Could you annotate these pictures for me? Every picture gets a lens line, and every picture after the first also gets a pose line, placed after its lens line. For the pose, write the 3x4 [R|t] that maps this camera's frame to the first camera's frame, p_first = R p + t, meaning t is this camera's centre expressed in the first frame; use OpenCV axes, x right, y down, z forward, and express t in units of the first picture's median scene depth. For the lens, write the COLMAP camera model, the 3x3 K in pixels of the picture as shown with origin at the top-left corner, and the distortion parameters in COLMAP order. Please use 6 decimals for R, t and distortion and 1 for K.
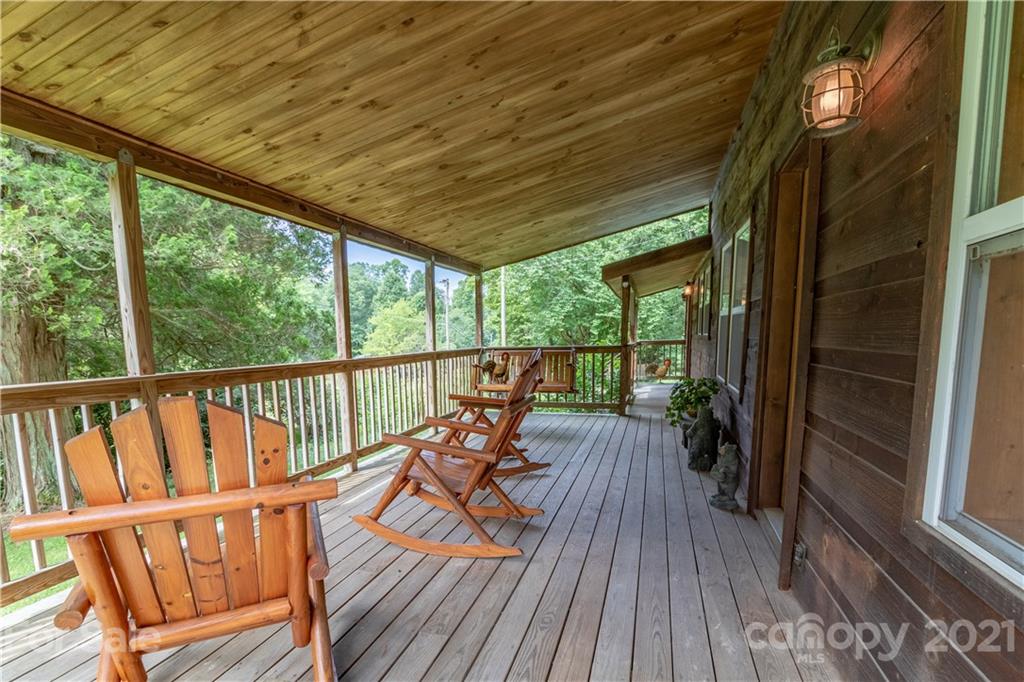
lens RADIAL K [[498.4, 0, 512.0], [0, 498.4, 341.0], [0, 0, 1]] dist [-0.000244, 0.000071]
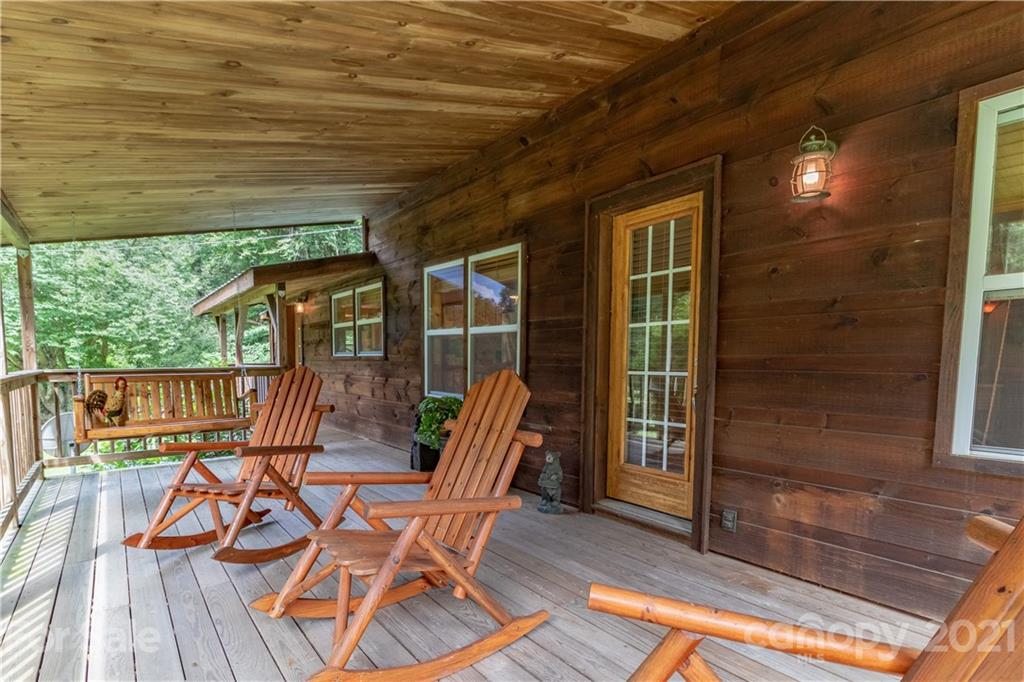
lens RADIAL K [[508.6, 0, 511.3], [0, 508.6, 360.3], [0, 0, 1]] dist [-0.004414, -0.000504]
pose [[0.582858, 0.014097, 0.812452, -0.251129], [0.001024, 0.999836, -0.018083, 0.013600], [-0.812573, 0.011372, 0.582748, 0.213525]]
